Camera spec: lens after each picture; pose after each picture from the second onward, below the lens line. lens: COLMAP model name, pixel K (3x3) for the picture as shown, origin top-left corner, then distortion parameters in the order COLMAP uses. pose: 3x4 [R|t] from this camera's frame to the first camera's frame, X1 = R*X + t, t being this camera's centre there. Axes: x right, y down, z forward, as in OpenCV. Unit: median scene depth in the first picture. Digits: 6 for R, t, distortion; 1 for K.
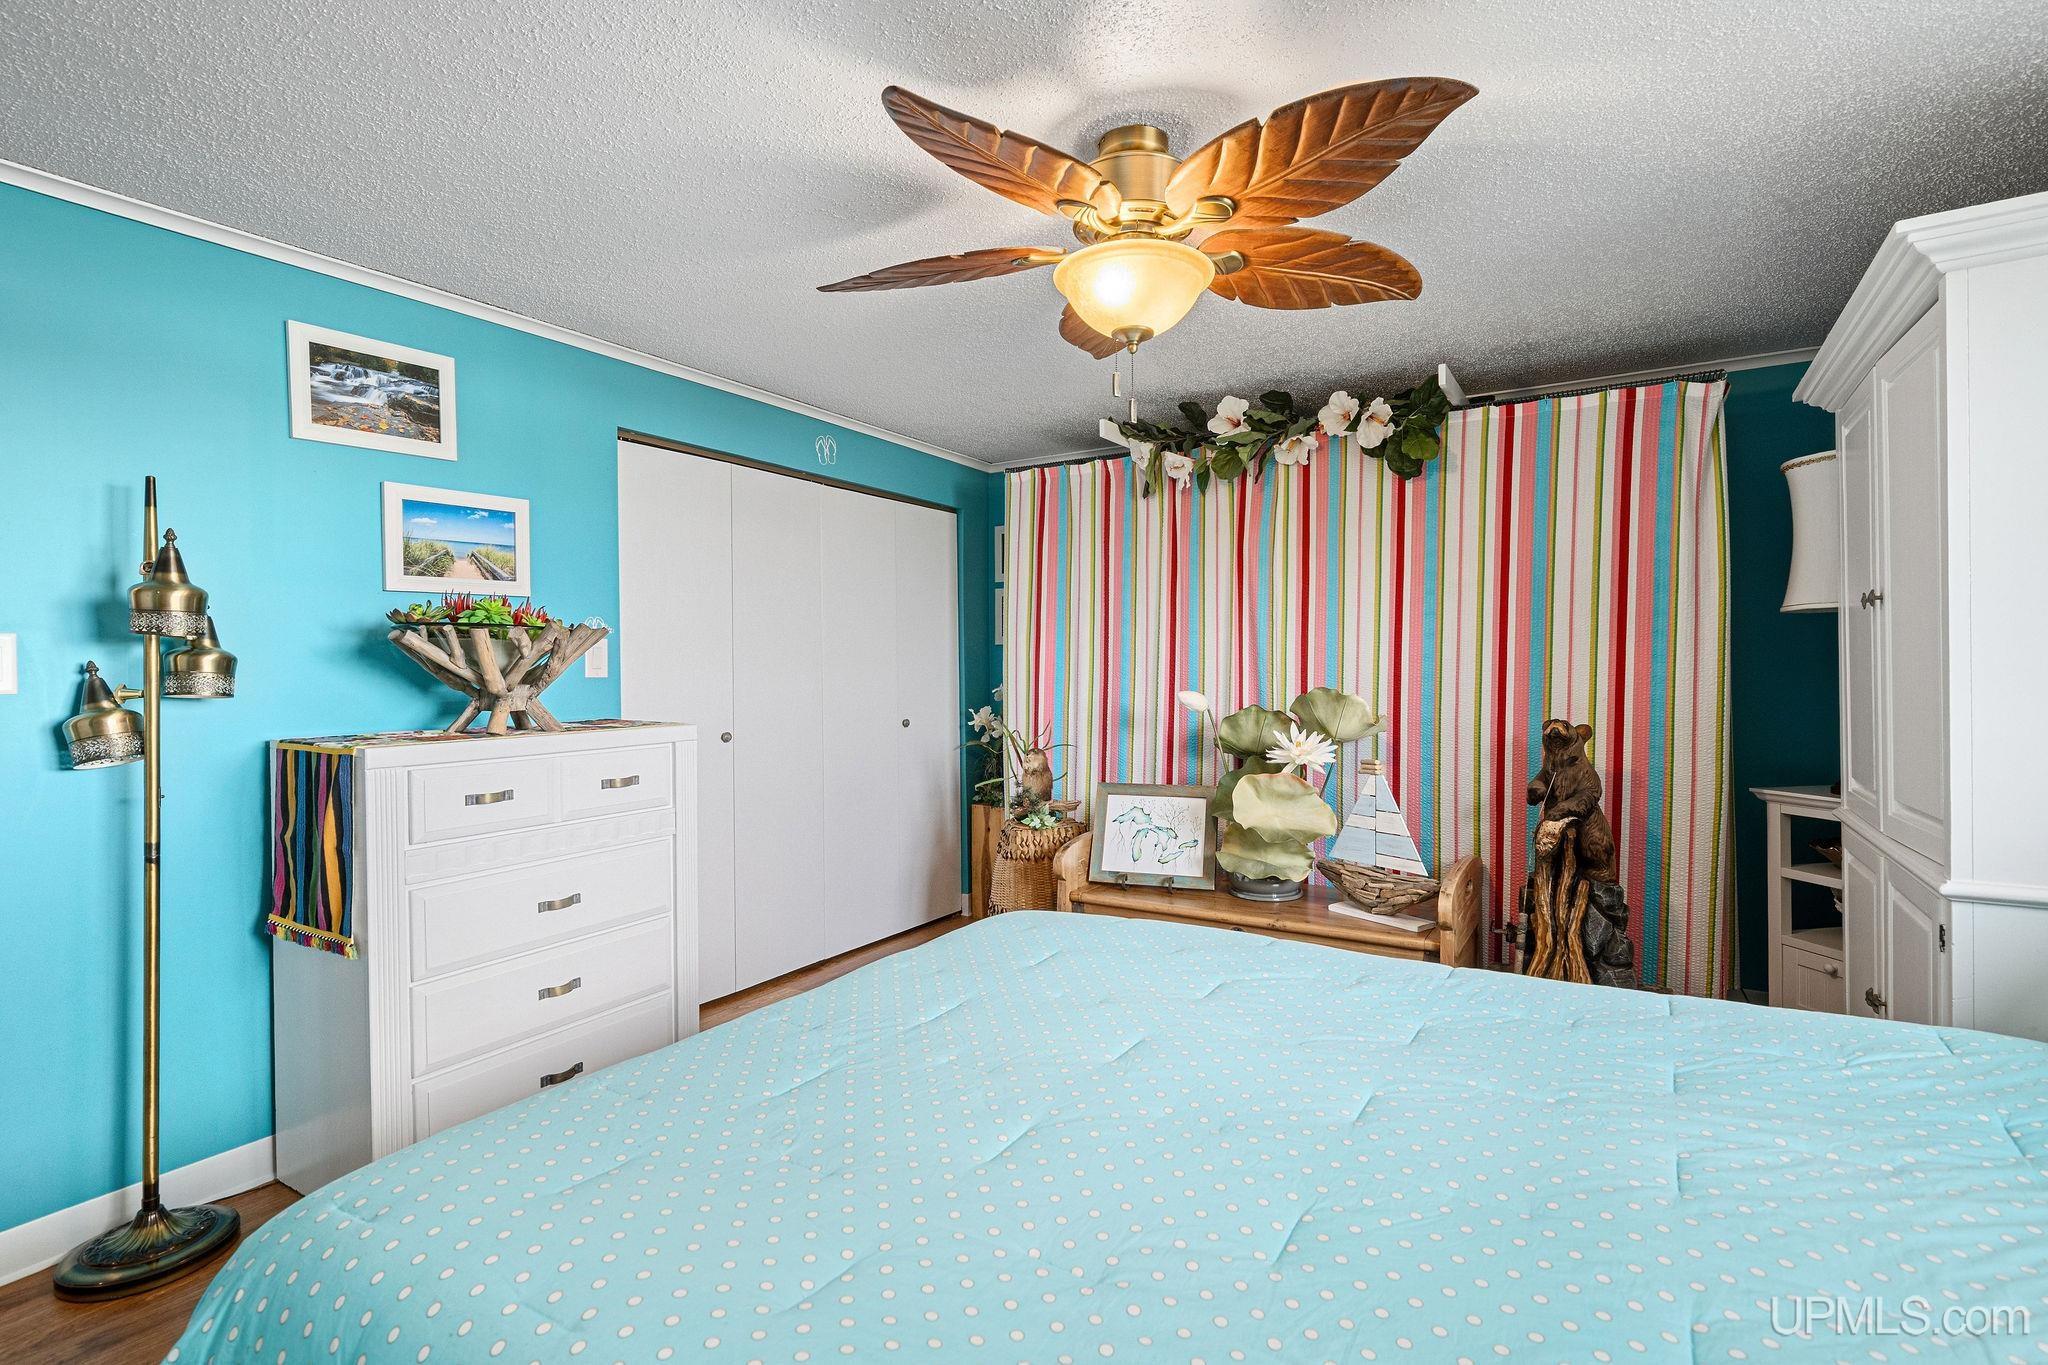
lens RADIAL K [[953.8, 0, 1016.5], [0, 953.8, 686.7], [0, 0, 1]] dist [0.002538, -0.001272]
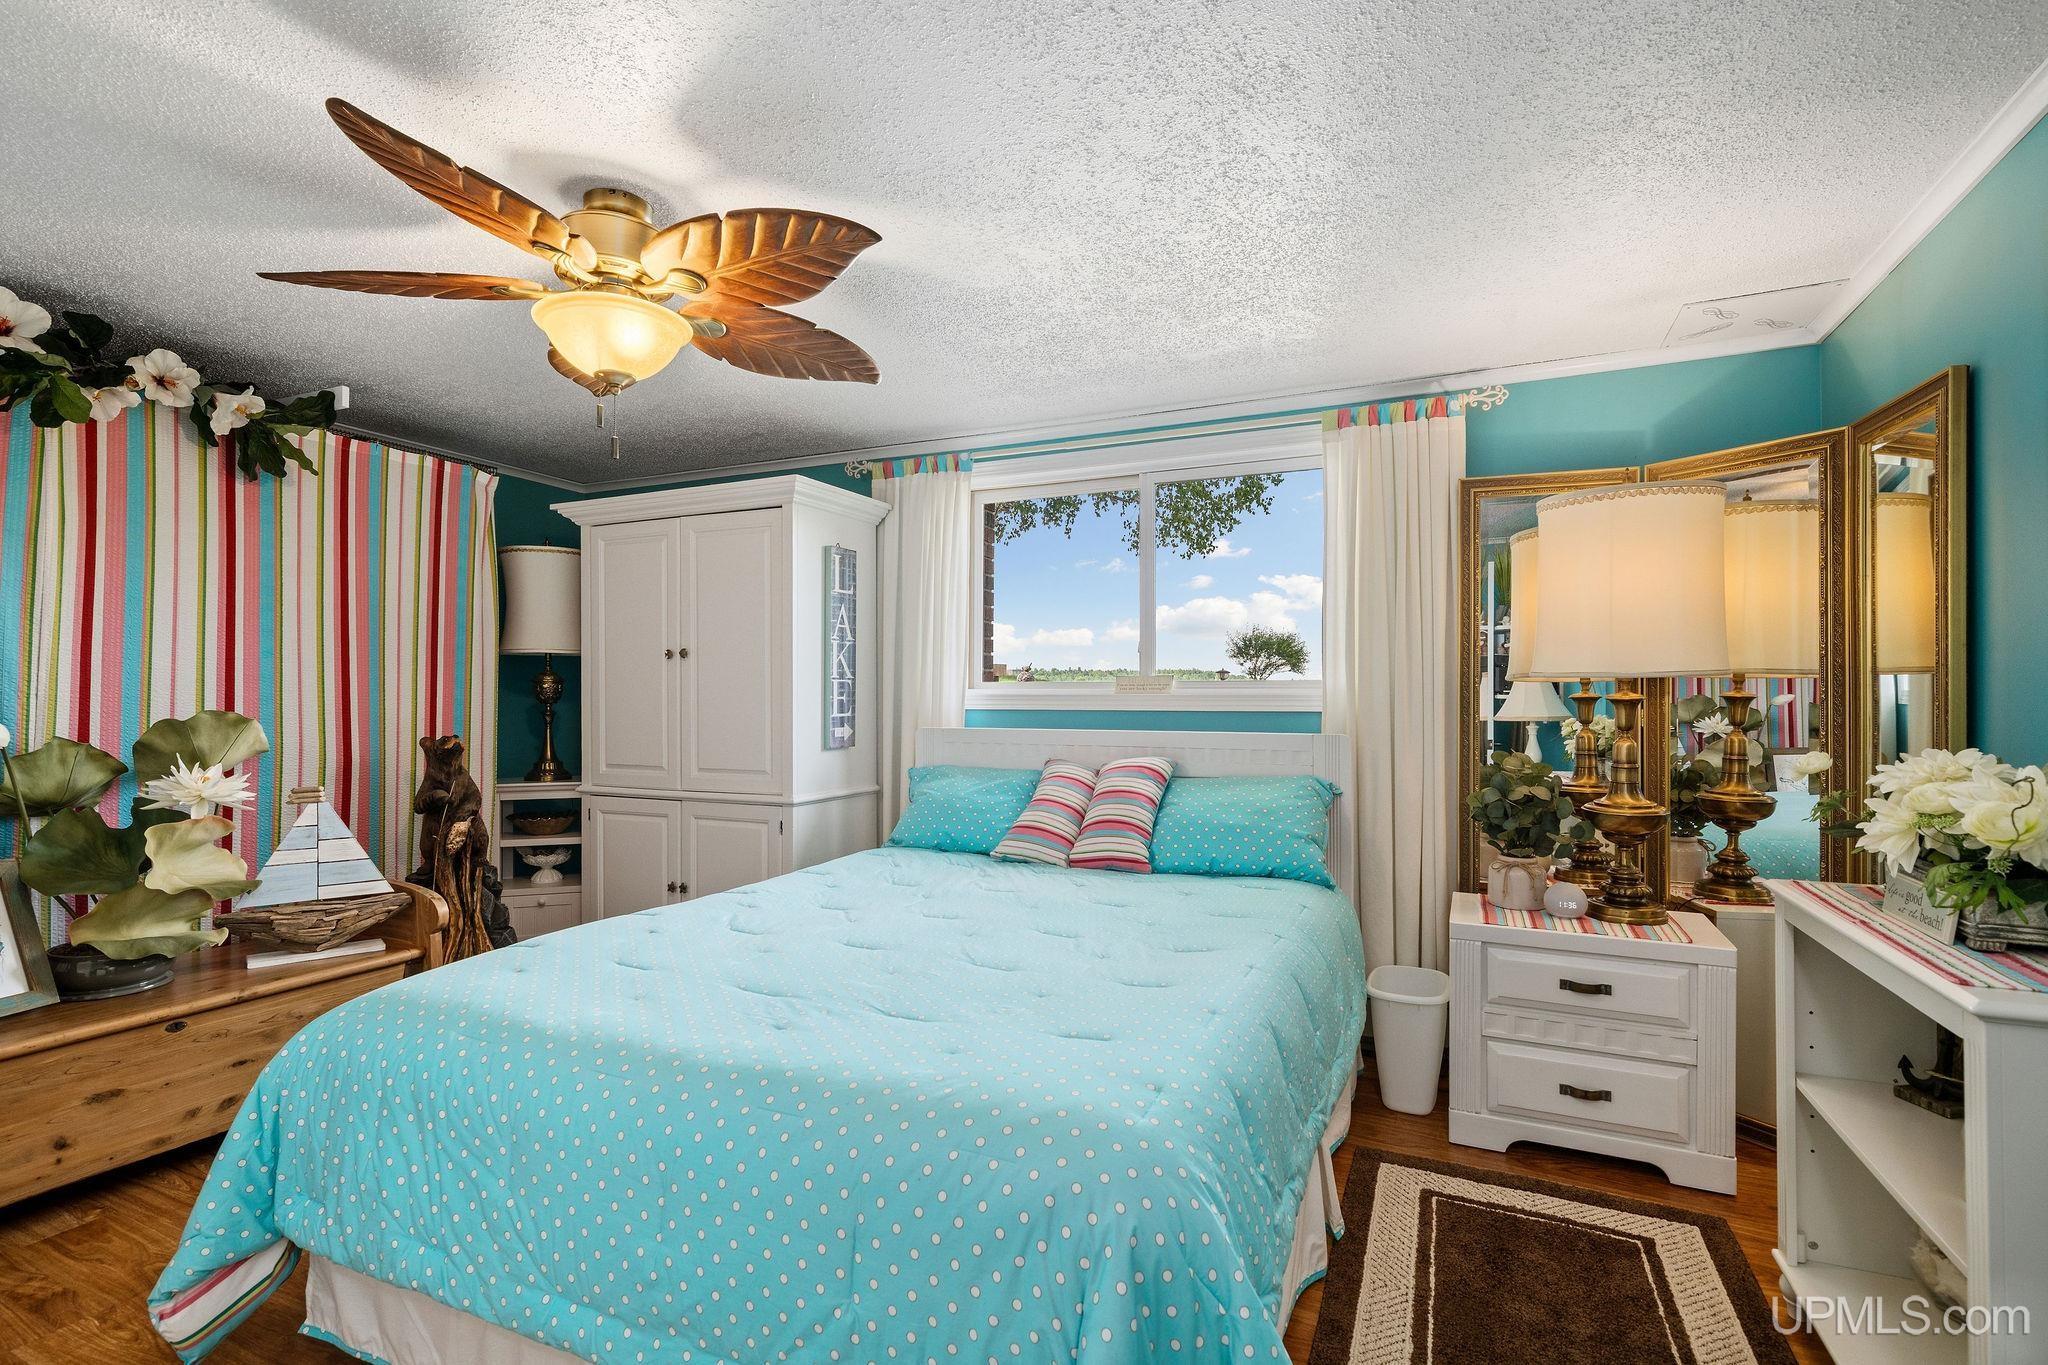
lens RADIAL K [[953.8, 0, 1016.4], [0, 953.8, 687.5], [0, 0, 1]] dist [0.002538, -0.001272]
pose [[-0.094832, 0.019278, 0.995307, -0.628477], [0.017068, 0.999697, -0.017737, 0.008003], [-0.995347, 0.015306, -0.095132, 0.407050]]
